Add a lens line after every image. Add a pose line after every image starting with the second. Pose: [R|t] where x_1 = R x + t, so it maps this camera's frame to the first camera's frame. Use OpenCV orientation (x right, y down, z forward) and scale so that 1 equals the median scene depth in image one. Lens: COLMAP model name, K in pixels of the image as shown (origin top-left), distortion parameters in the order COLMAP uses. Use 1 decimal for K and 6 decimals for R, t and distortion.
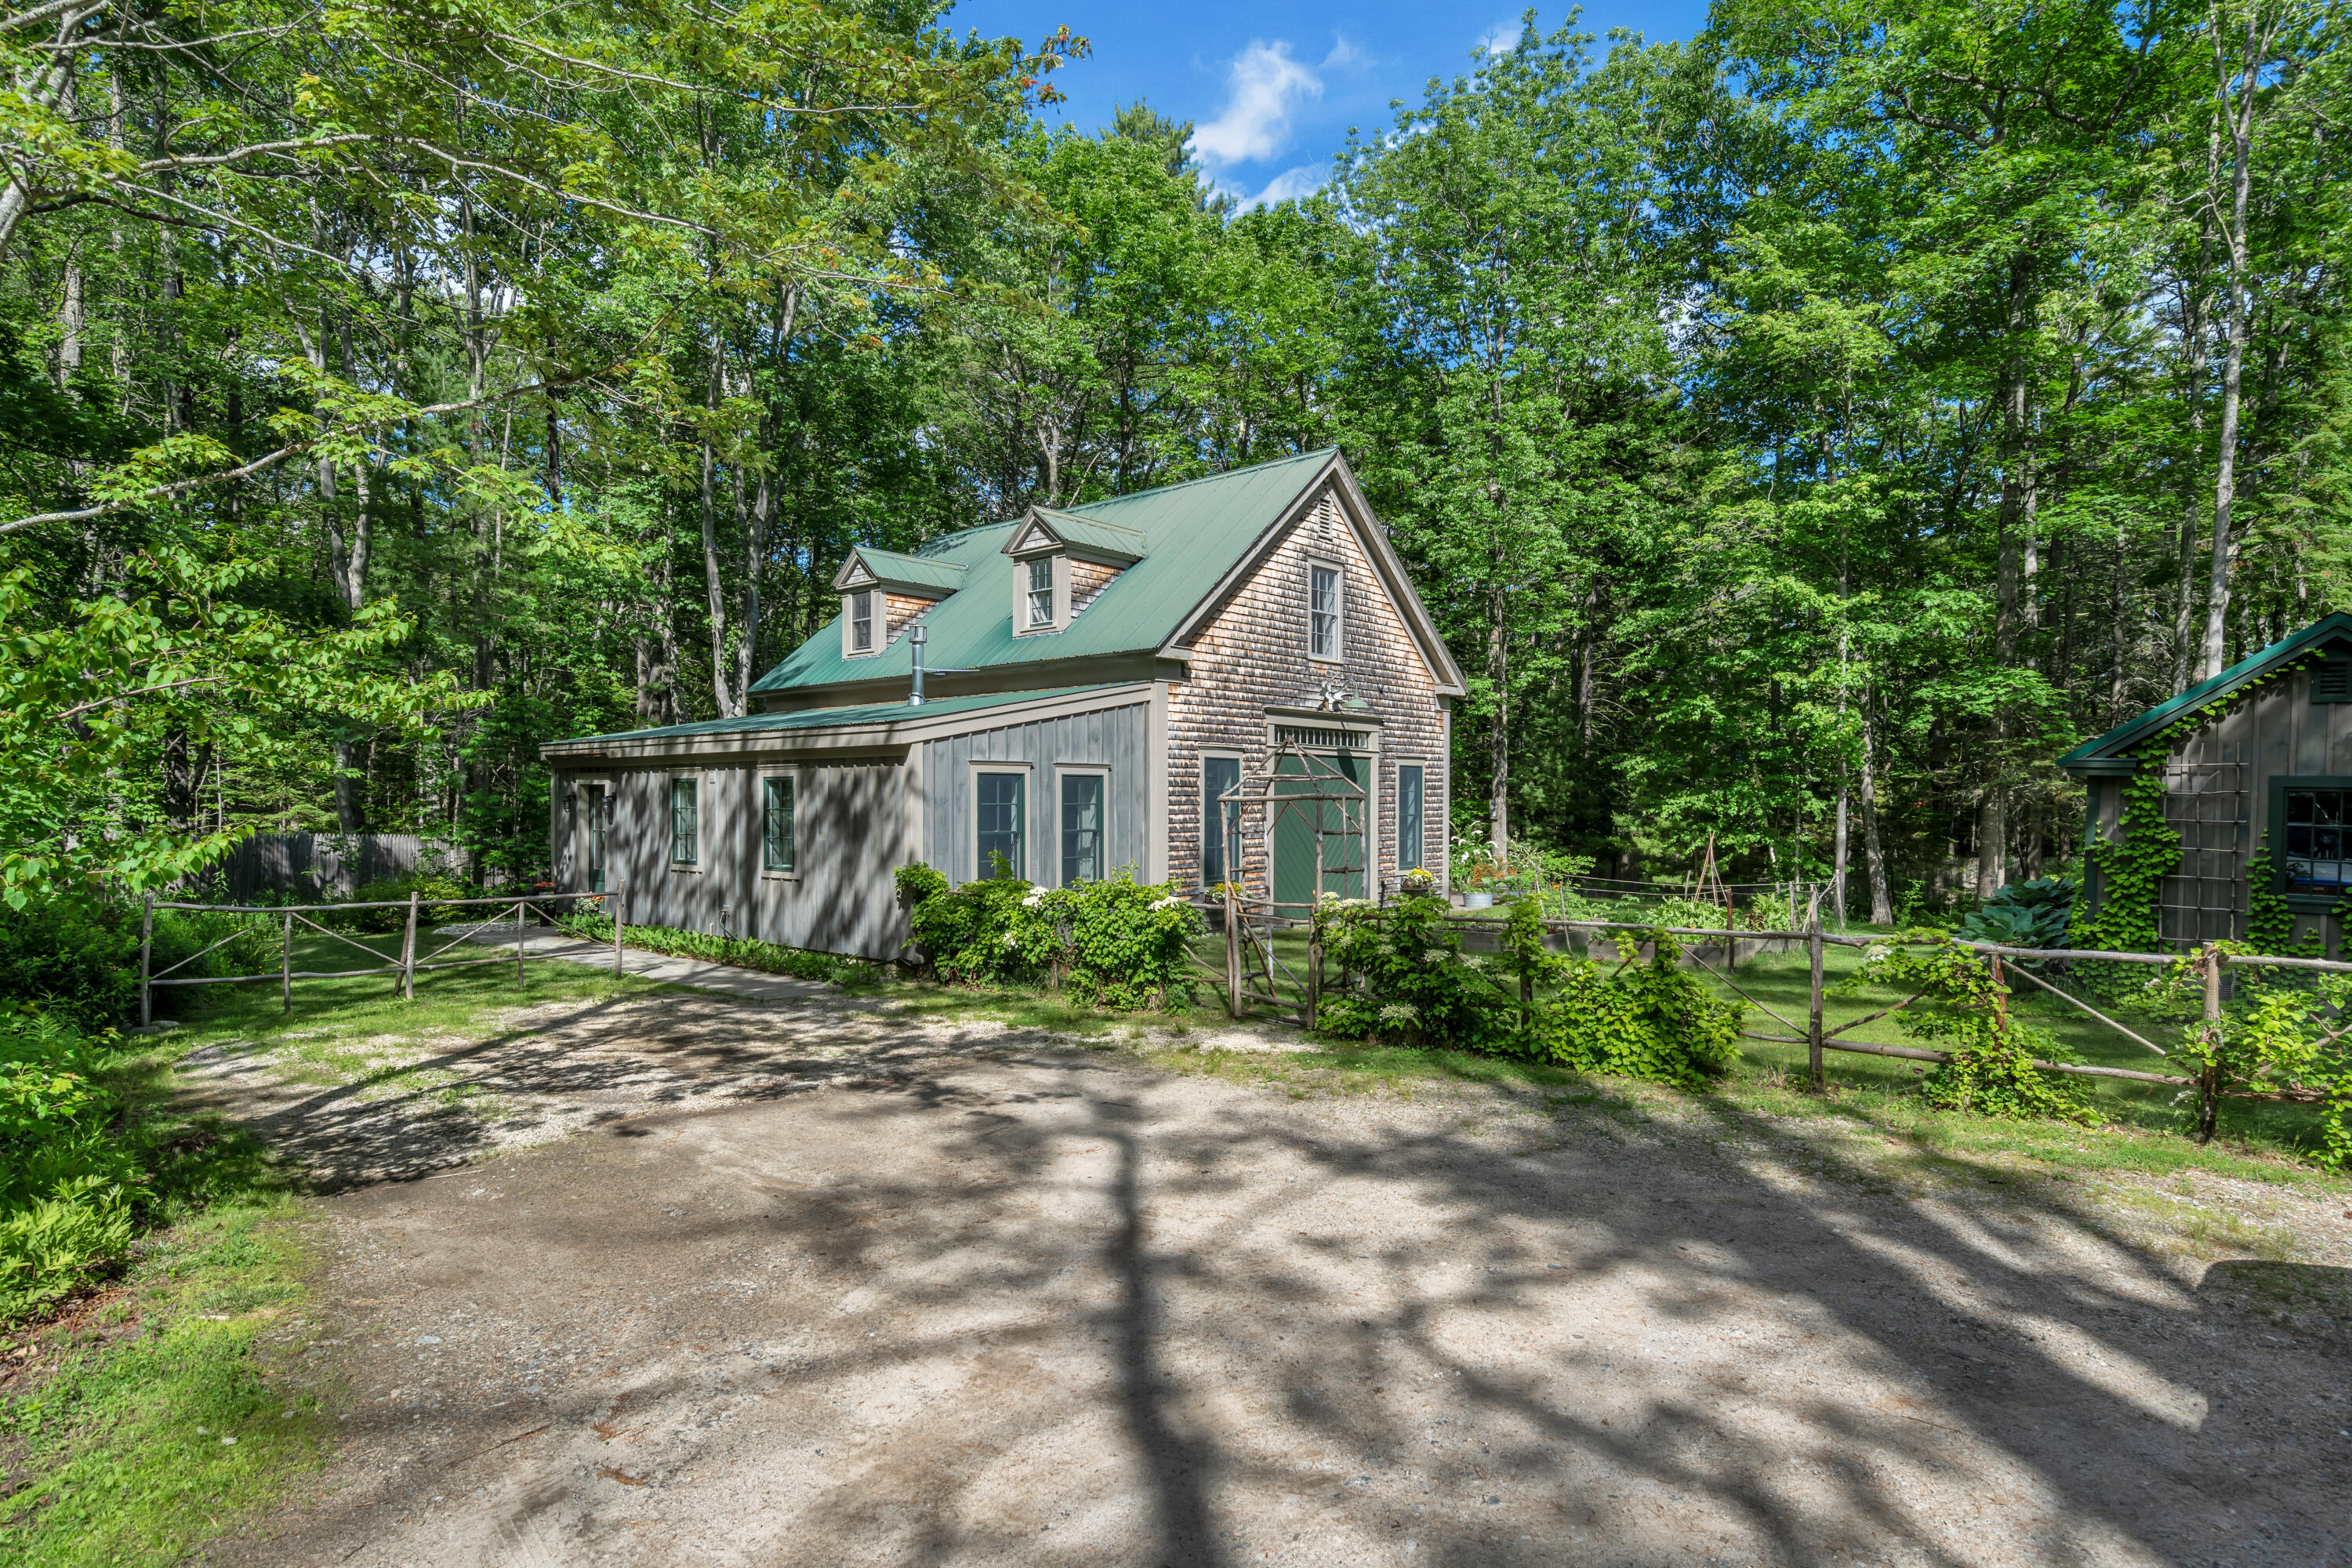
lens RADIAL K [[1196.1, 0, 1176.6], [0, 1196.1, 792.5], [0, 0, 1]] dist [0.001647, -0.000214]
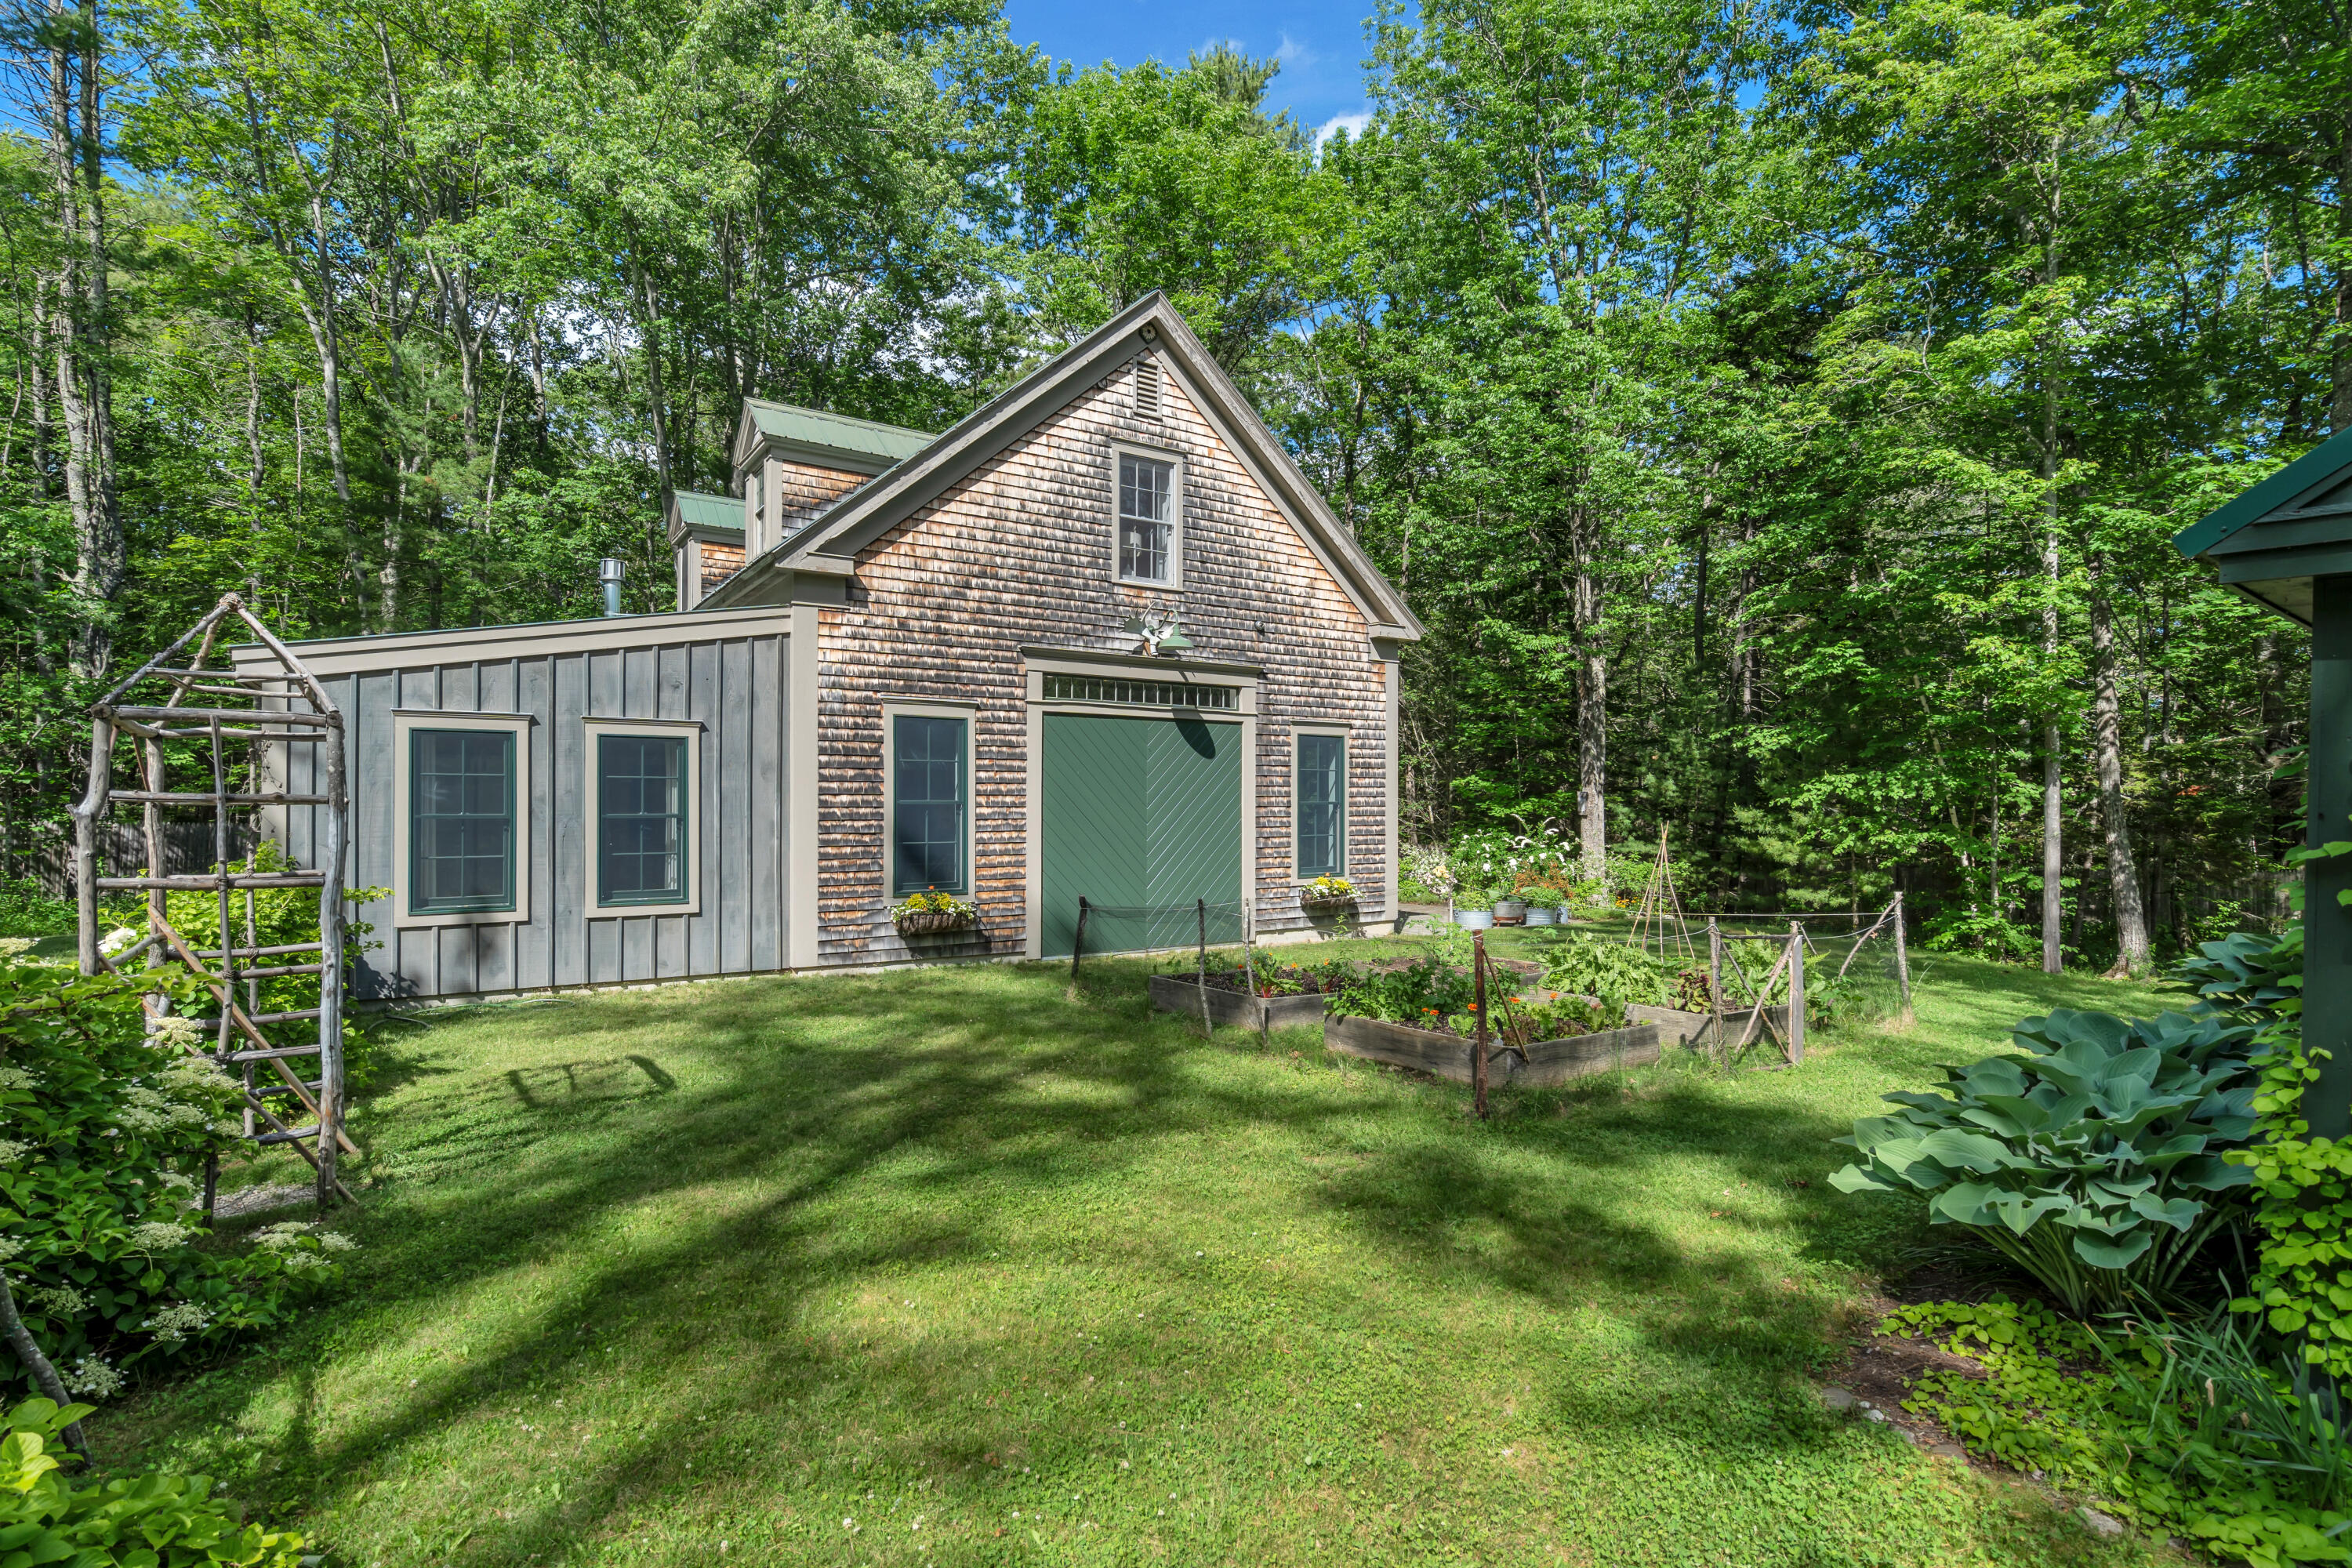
lens RADIAL K [[1077.0, 0, 1176.0], [0, 1077.0, 784.0], [0, 0, 1]] dist [0.010441, 0.000403]
pose [[0.966752, -0.004799, -0.255669, 0.343019], [0.001394, 0.999908, -0.013496, 0.020053], [0.255711, 0.012690, 0.966670, 0.423550]]
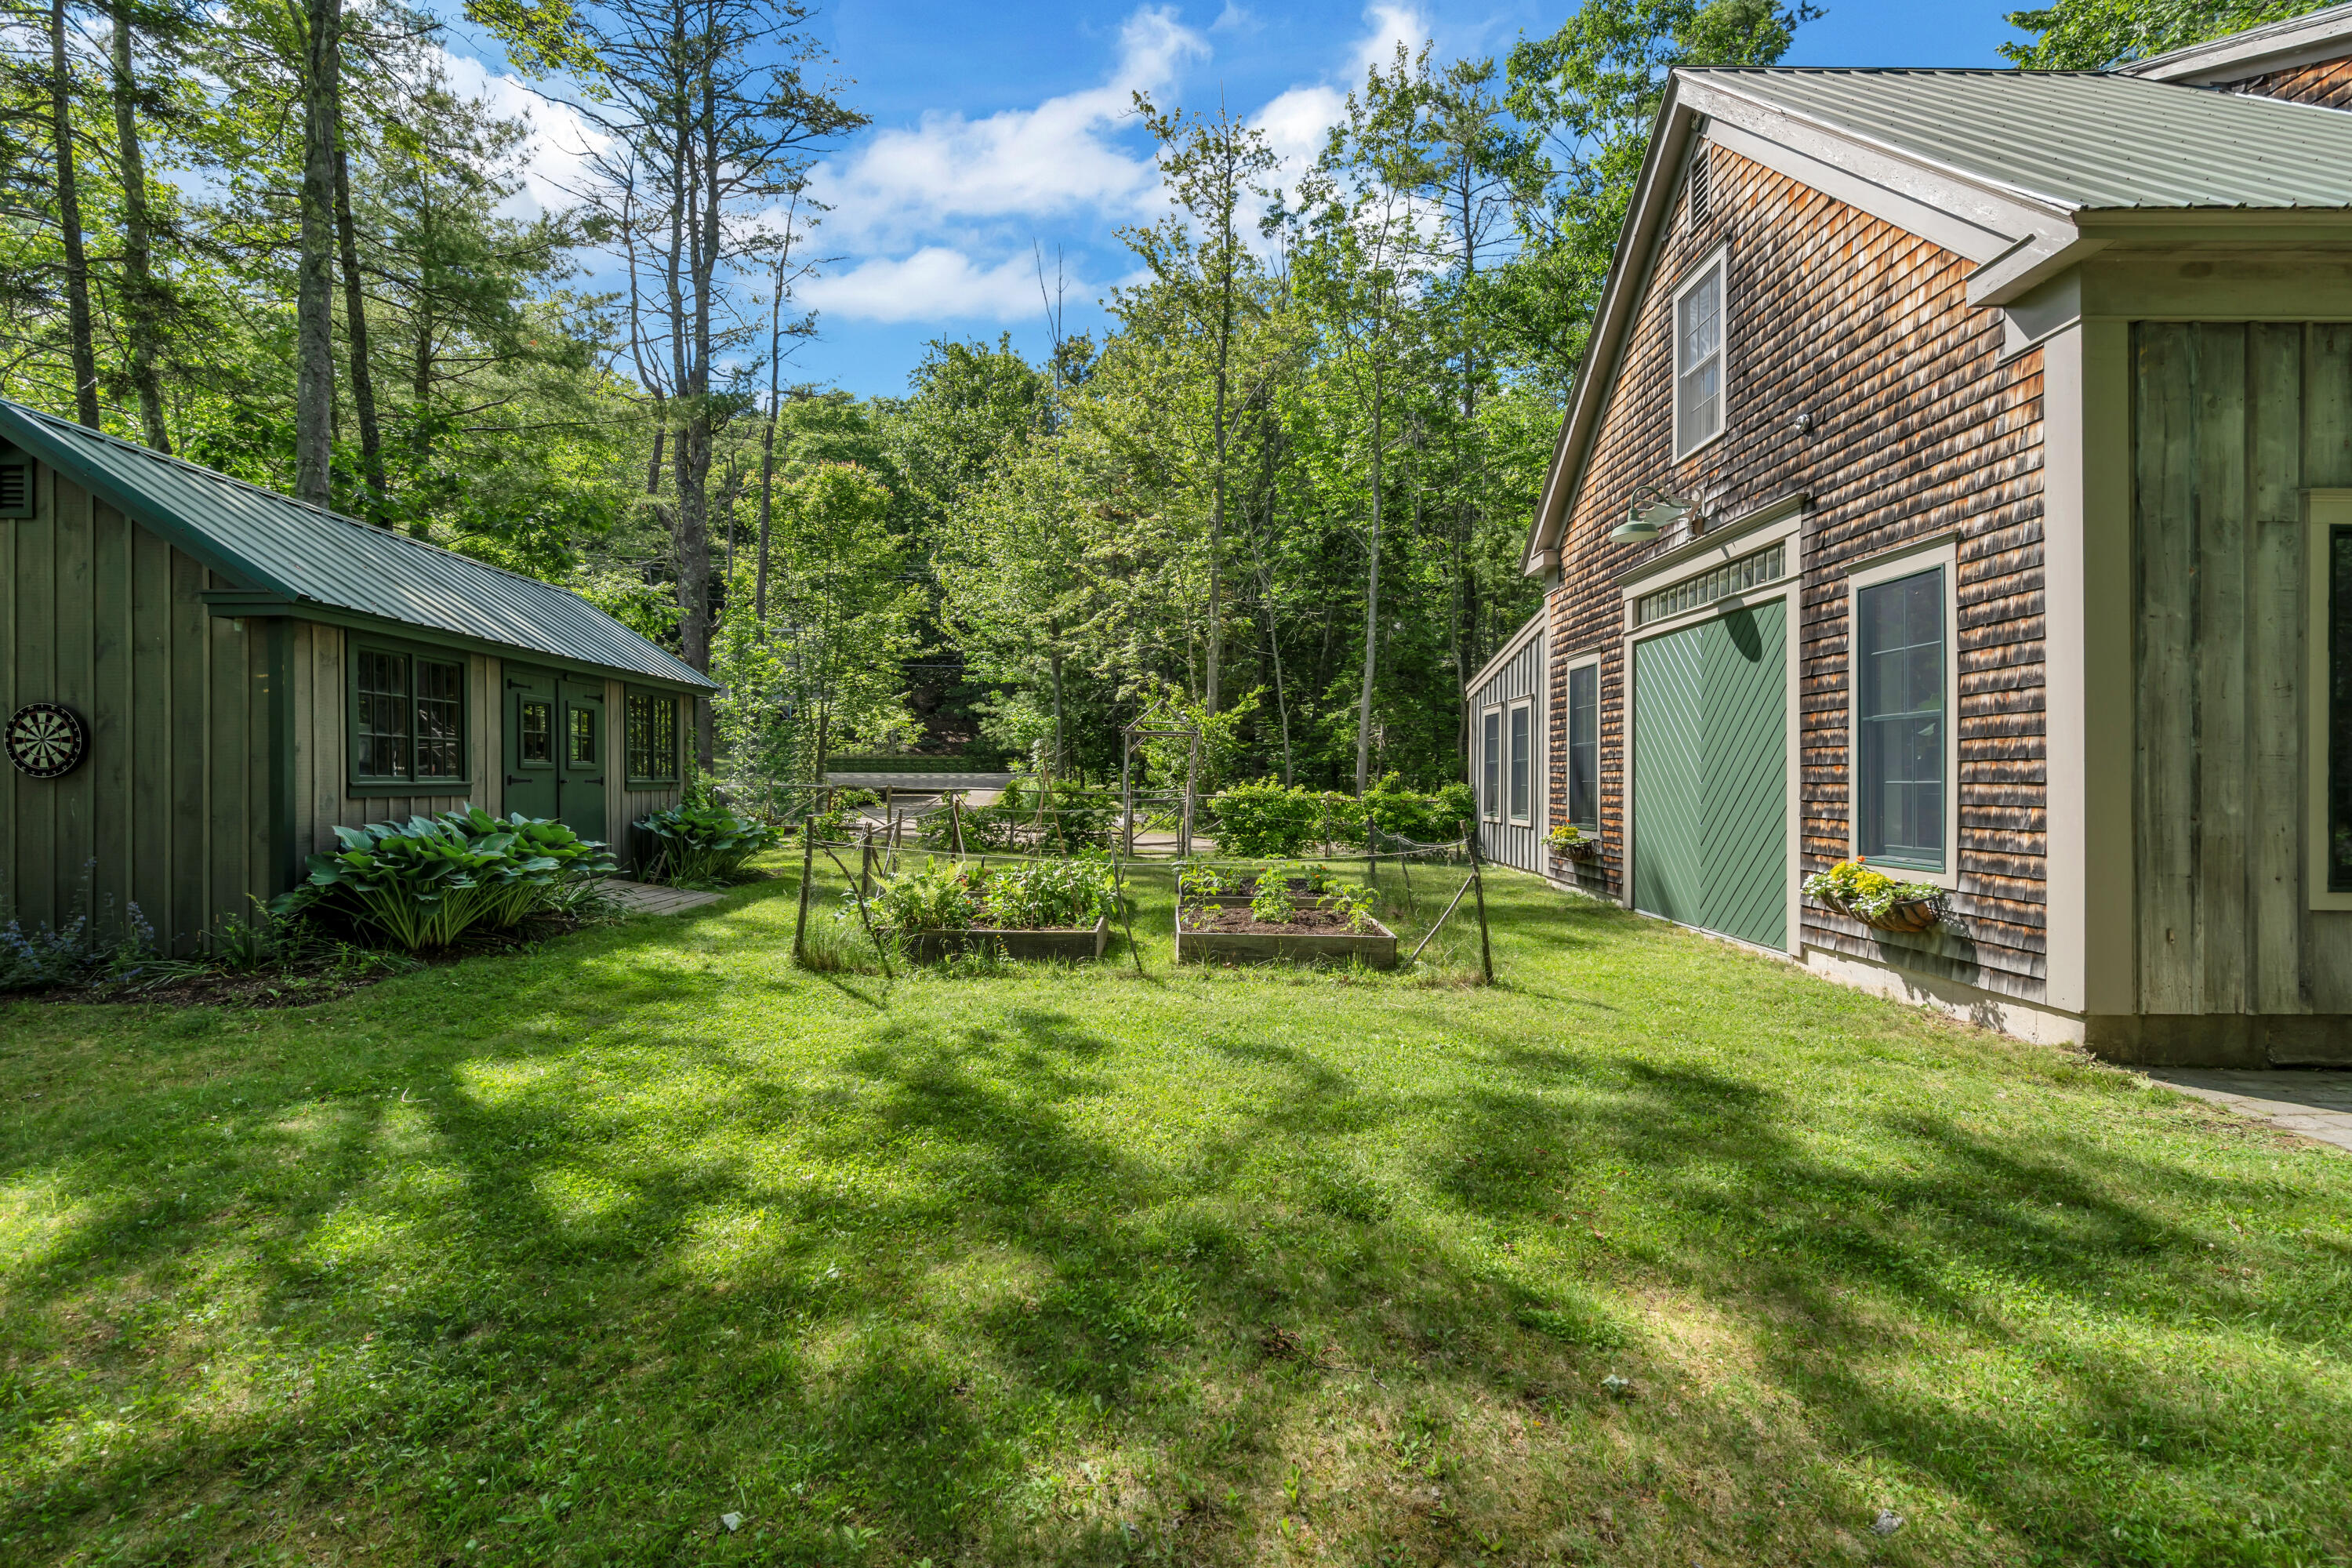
lens RADIAL K [[1077.0, 0, 1176.0], [0, 1077.0, 784.0], [0, 0, 1]] dist [0.010441, 0.000403]
pose [[-0.750511, -0.004310, -0.660844, 0.706226], [-0.002547, 0.999990, -0.003630, 0.051157], [0.660853, -0.001041, -0.750515, 1.357229]]
